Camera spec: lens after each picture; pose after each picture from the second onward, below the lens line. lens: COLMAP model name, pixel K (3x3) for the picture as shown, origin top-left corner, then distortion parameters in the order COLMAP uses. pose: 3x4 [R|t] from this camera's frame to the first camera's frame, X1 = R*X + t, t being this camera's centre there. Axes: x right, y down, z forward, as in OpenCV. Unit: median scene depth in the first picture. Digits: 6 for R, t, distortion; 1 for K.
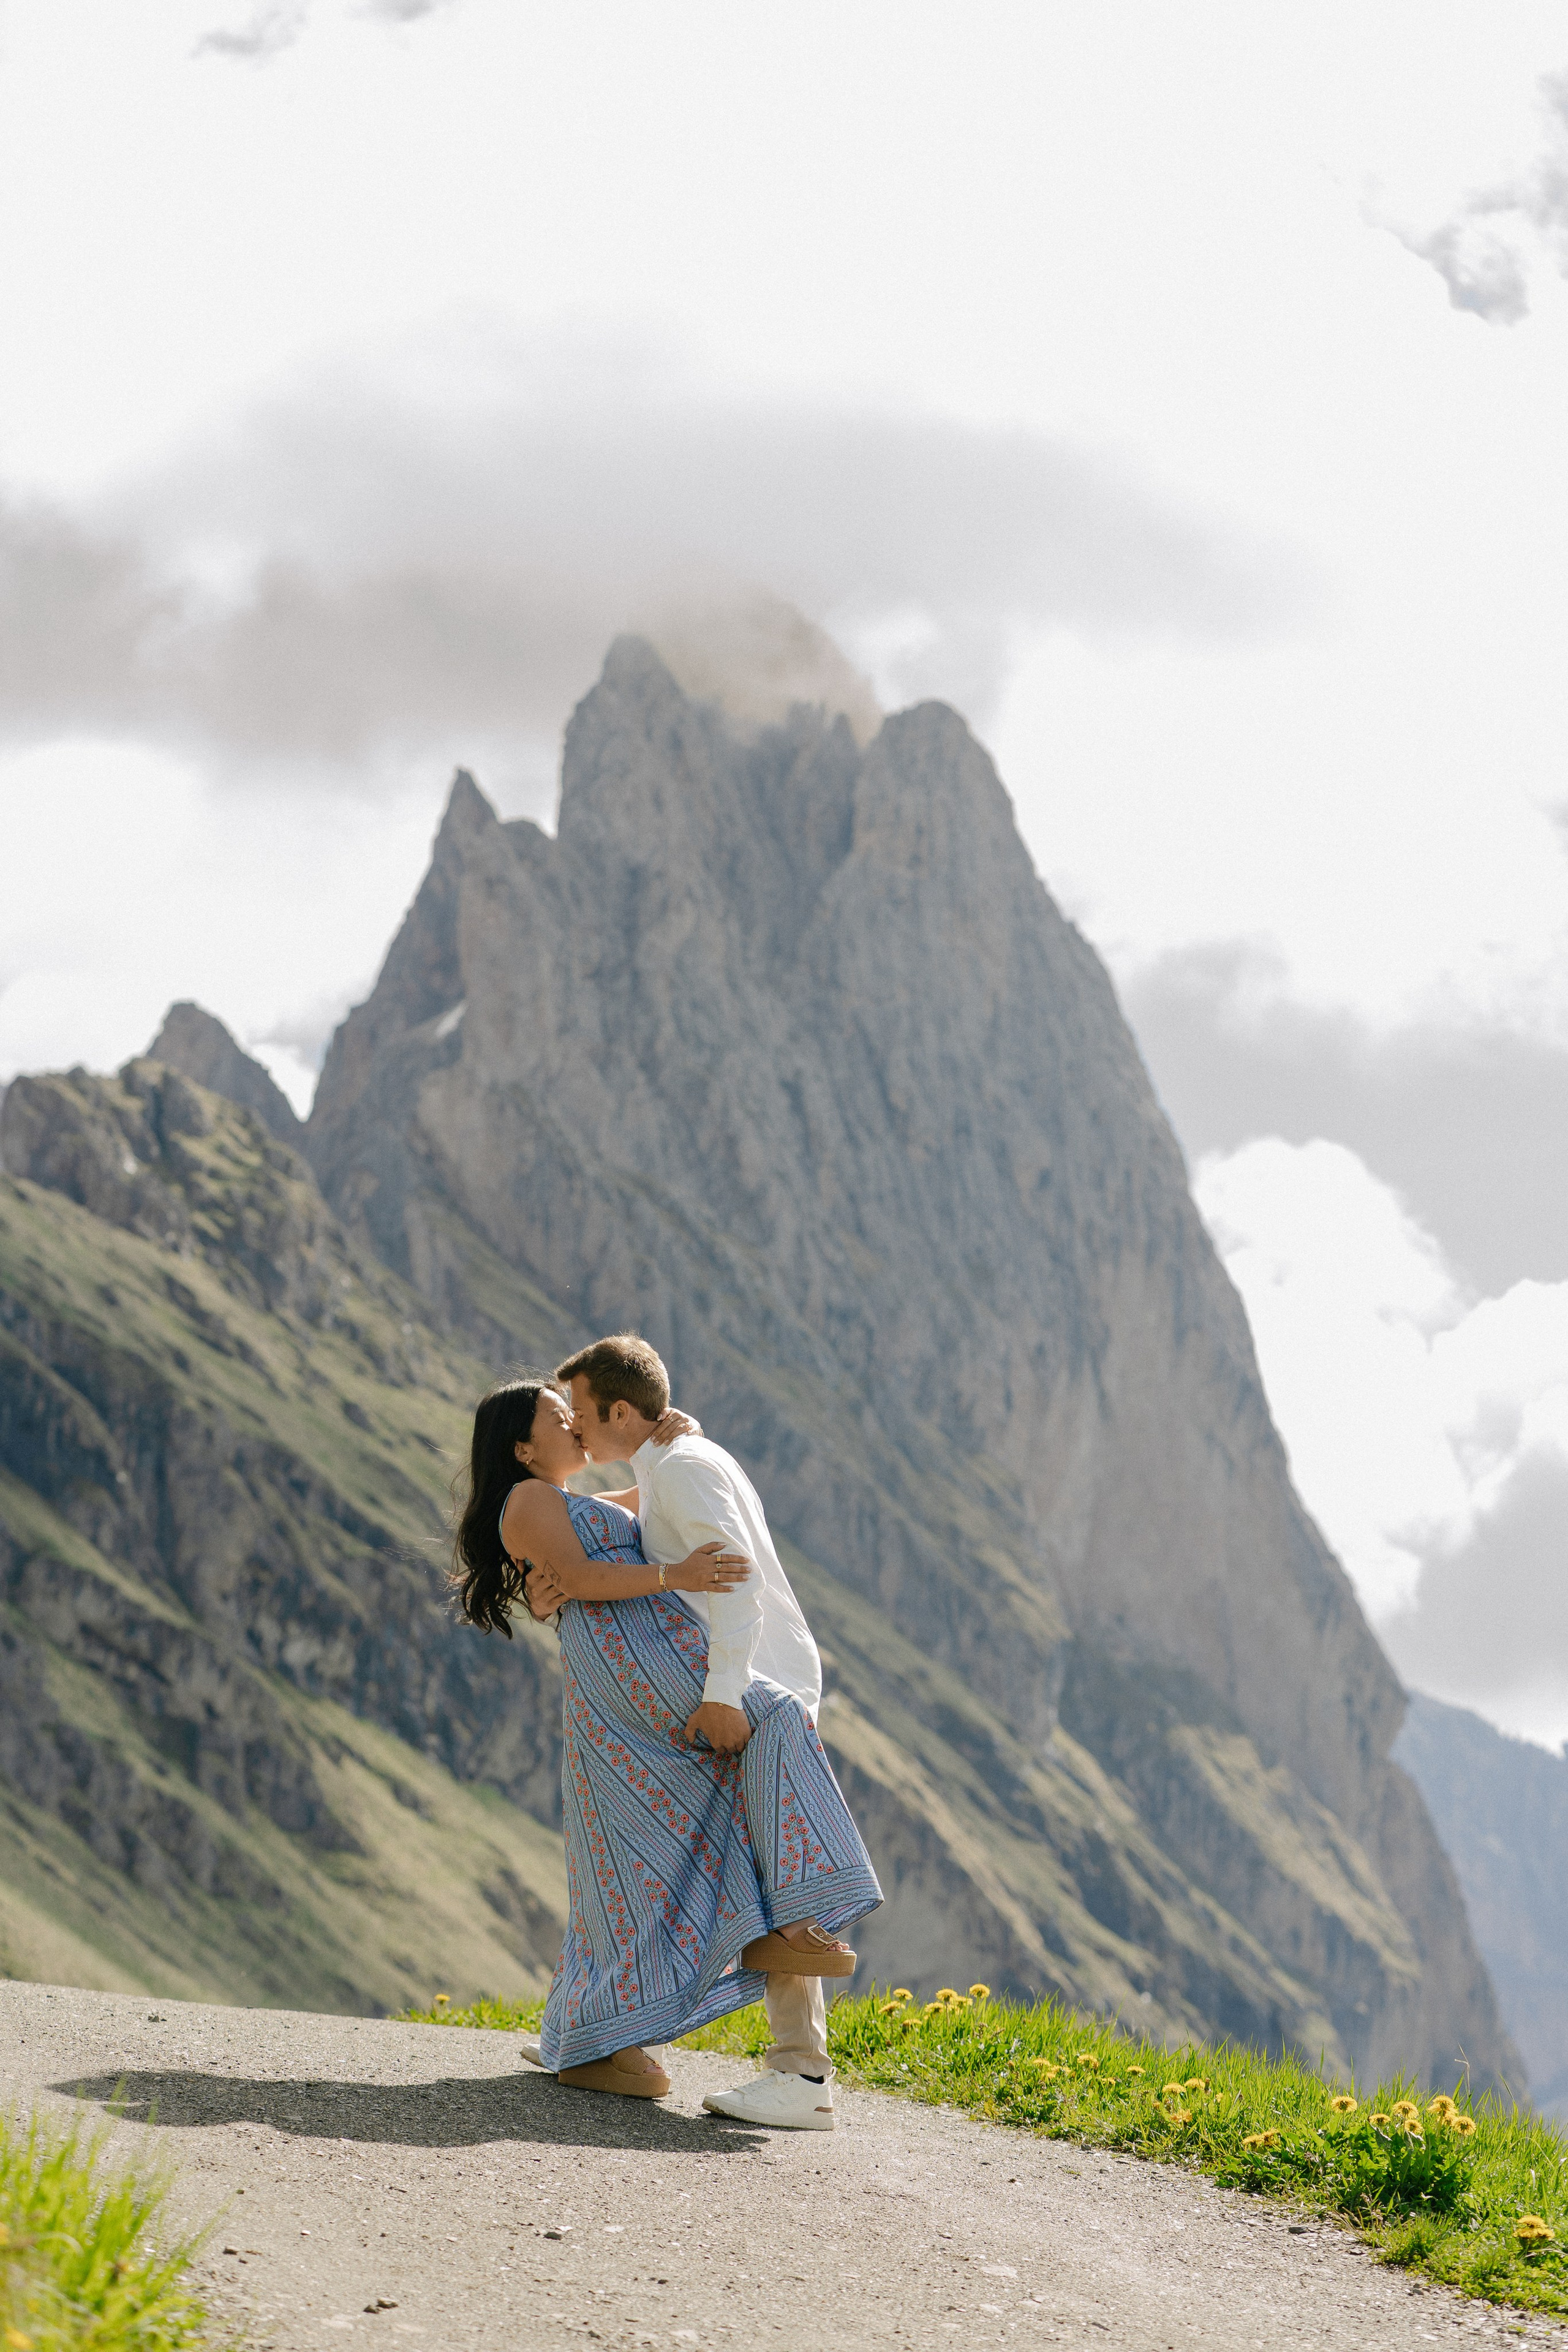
lens RADIAL K [[5640.1, 0, 782.1], [0, 5640.1, 1137.4], [0, 0, 1]] dist [0.090390, -0.337166]
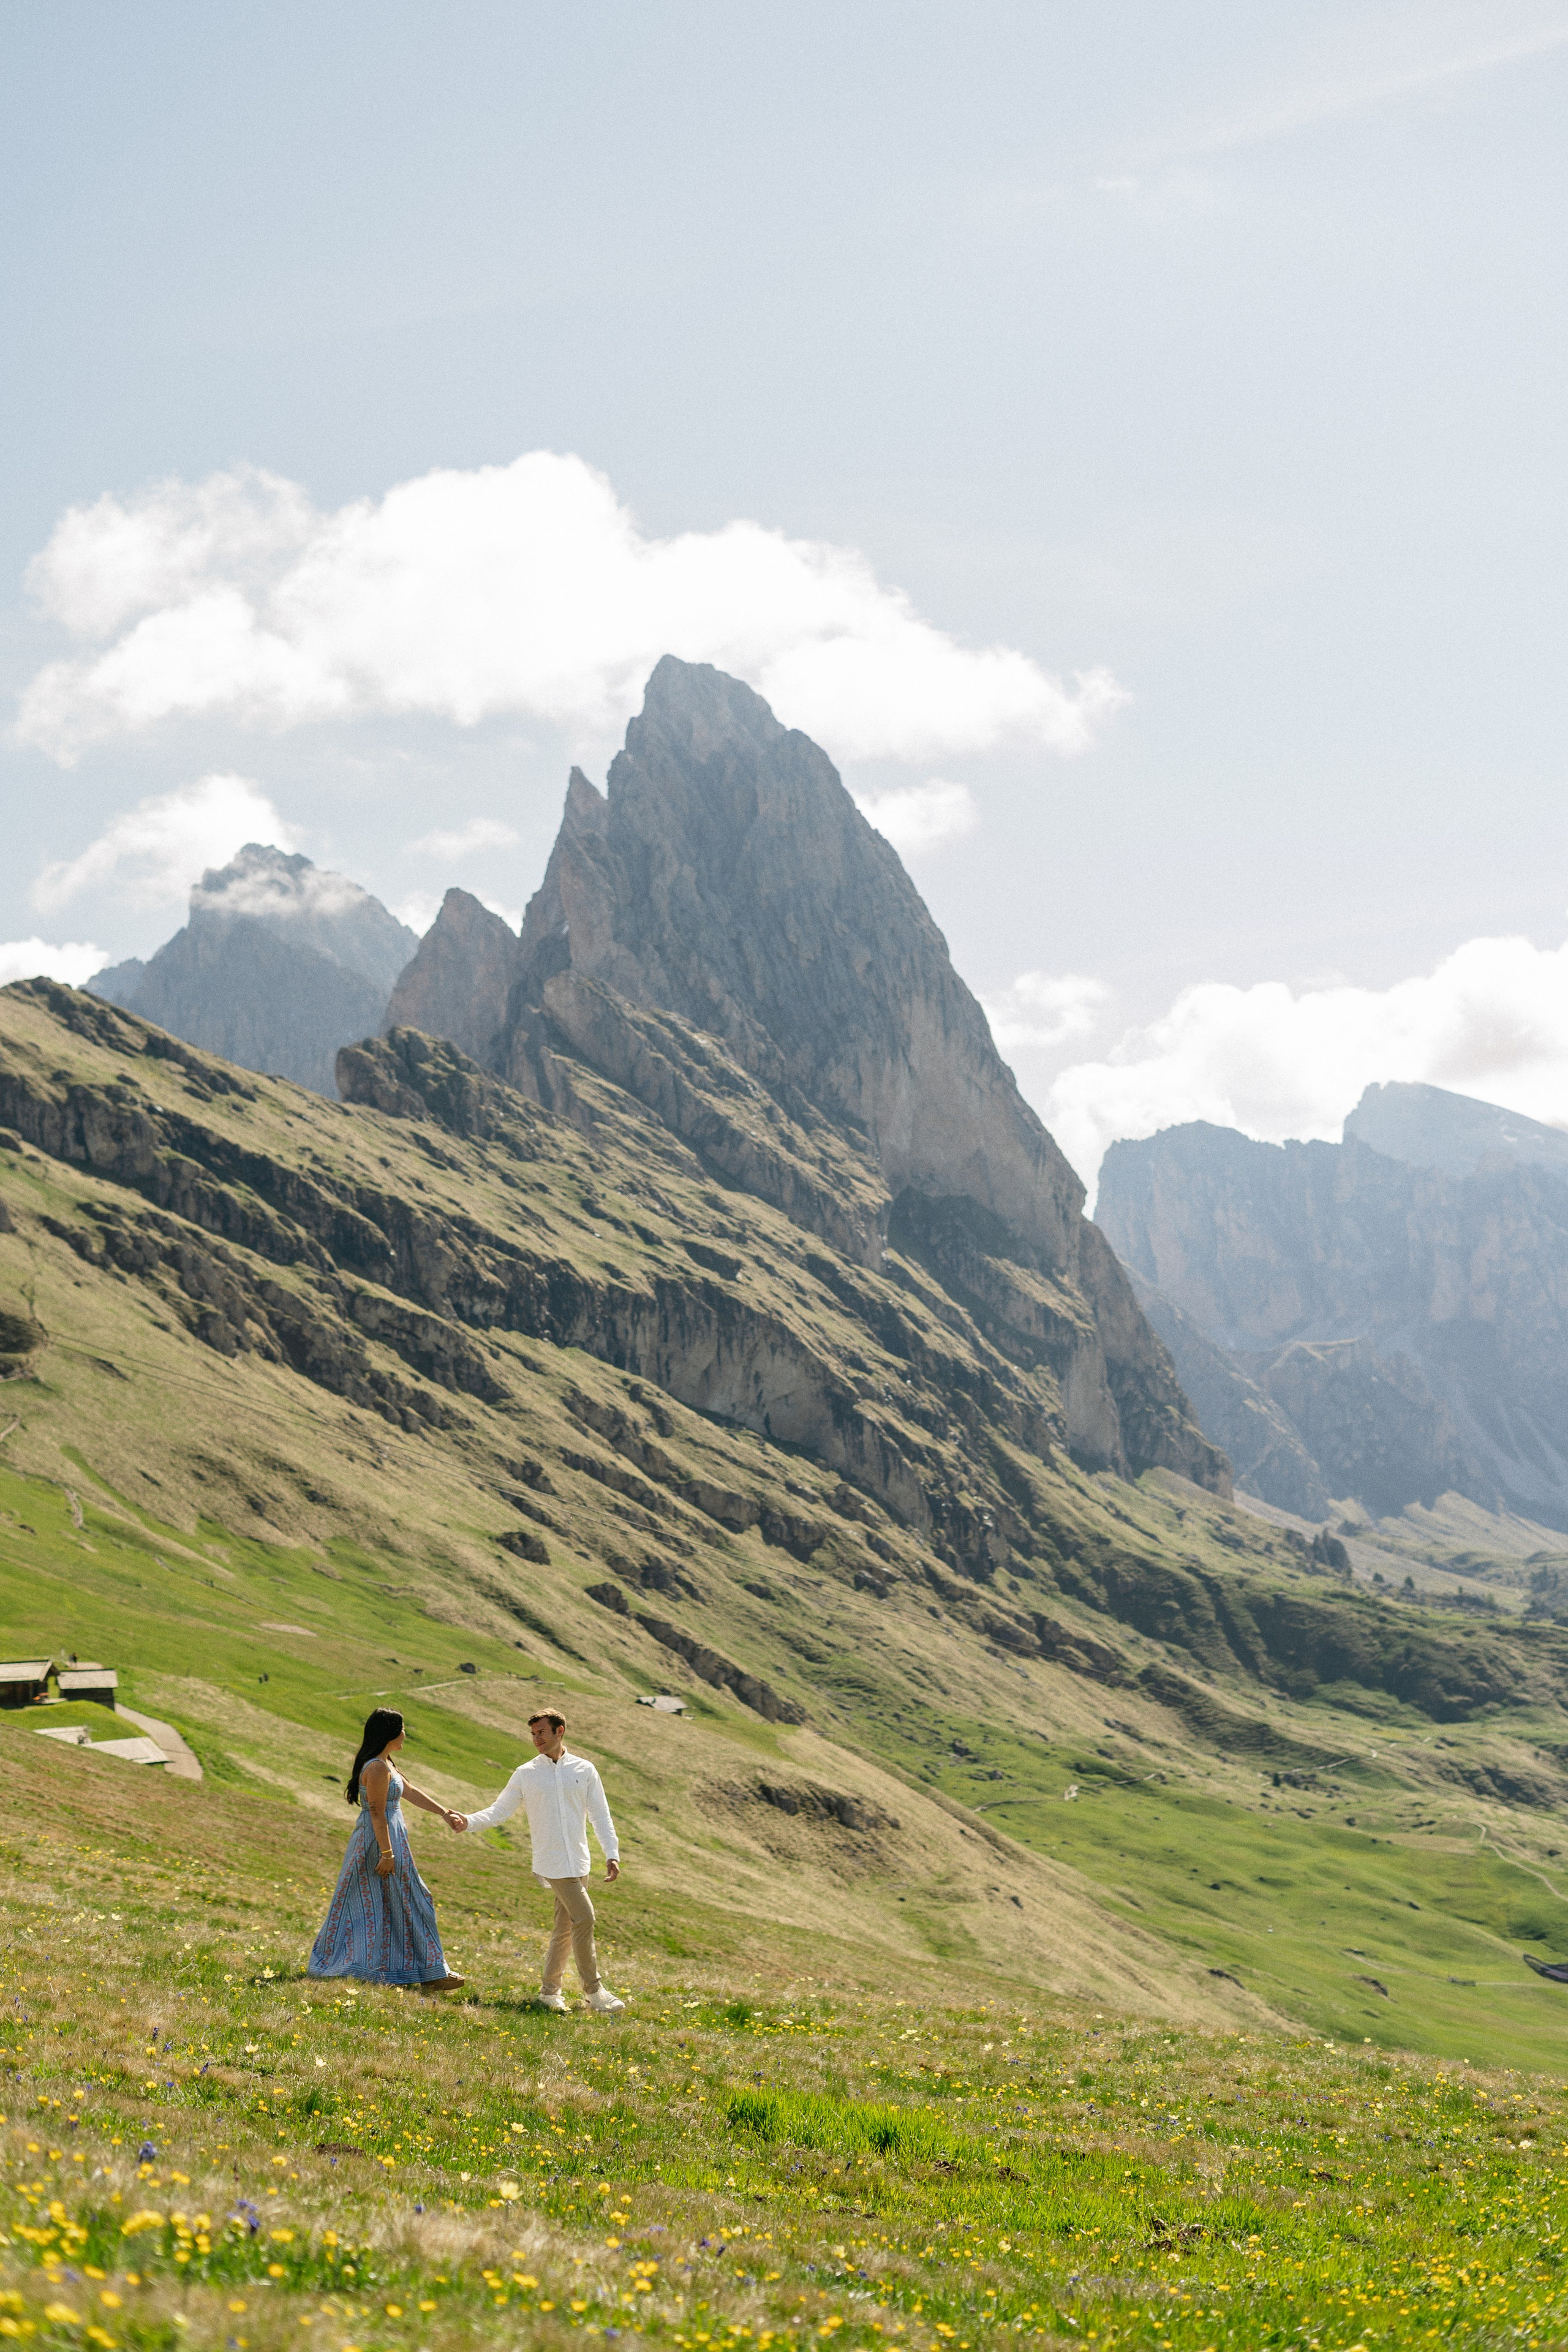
lens RADIAL K [[3392.6, 0, 784.0], [0, 3392.6, 1176.0], [0, 0, 1]] dist [0.009850, 0.049139]
pose [[0.992783, -0.112709, -0.040978, 0.069347], [0.116672, 0.986774, 0.112537, -0.071379], [0.027752, -0.116506, 0.992802, -0.267543]]
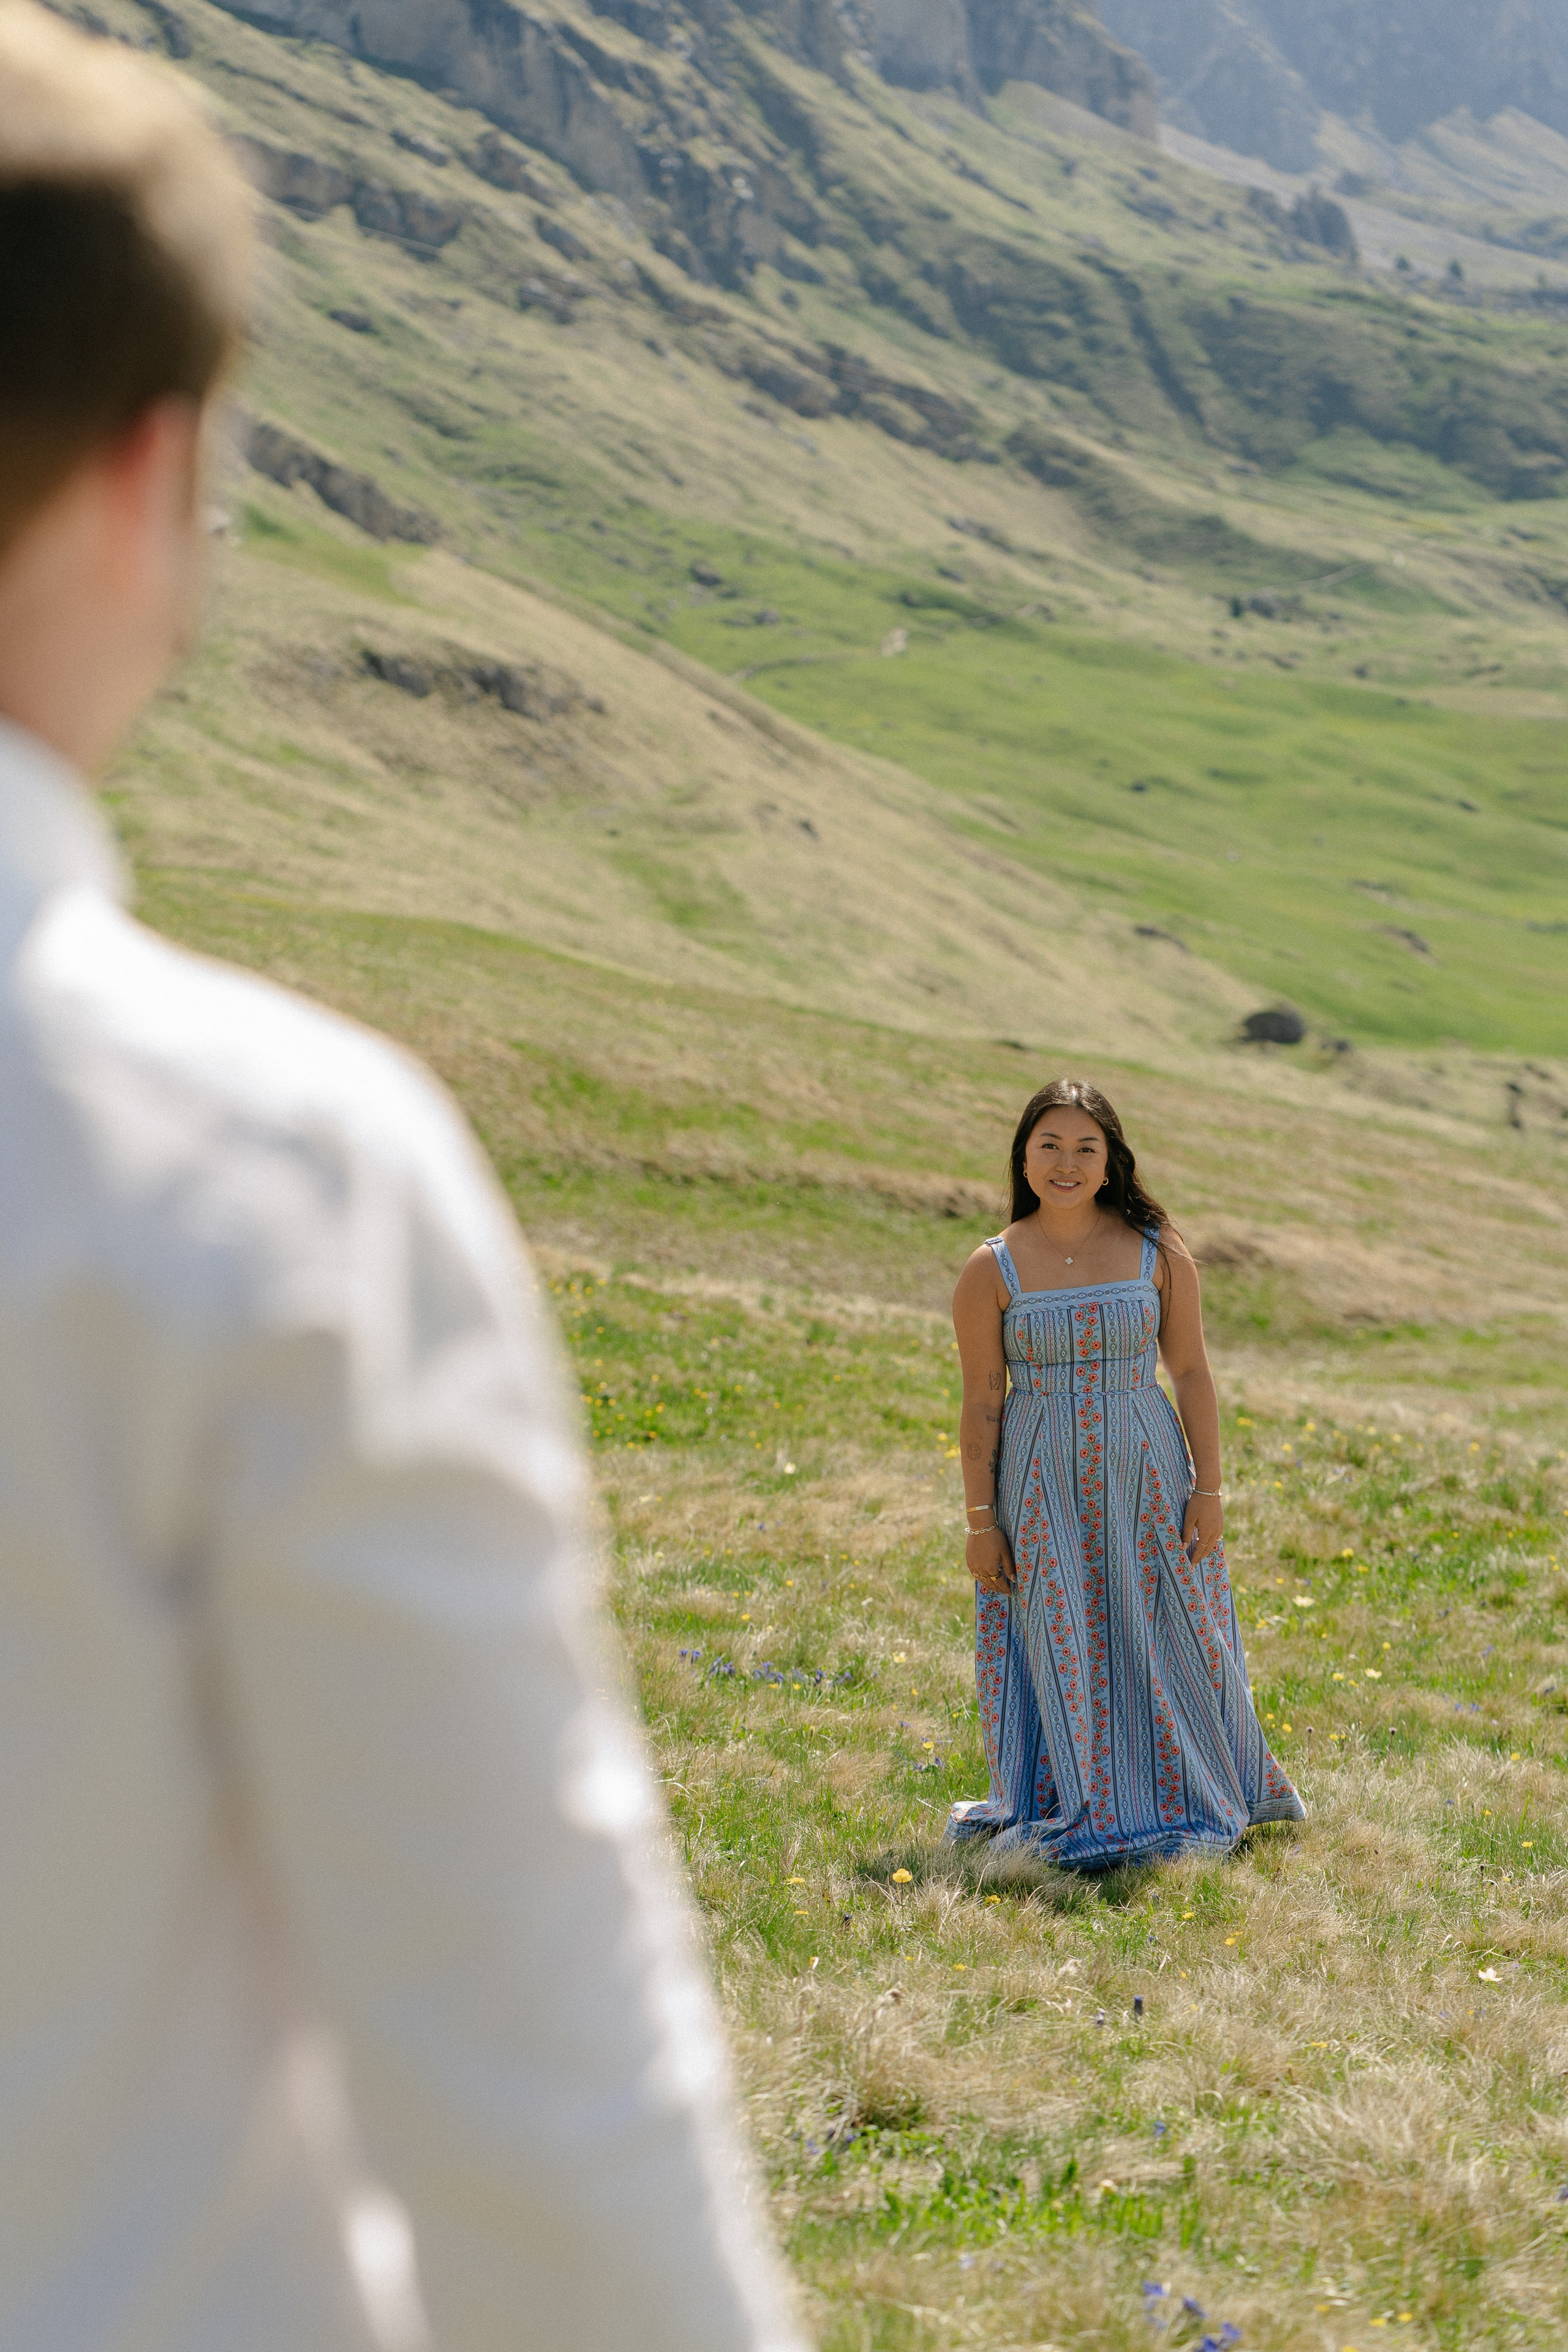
lens RADIAL K [[5687.2, 0, 657.4], [0, 5687.2, 1174.6], [0, 0, 1]] dist [-0.016021, -0.778038]
pose [[0.989700, -0.139667, -0.031426, 0.069174], [0.141146, 0.915303, 0.377223, -0.065973], [-0.023921, -0.377773, 0.925589, -0.249919]]
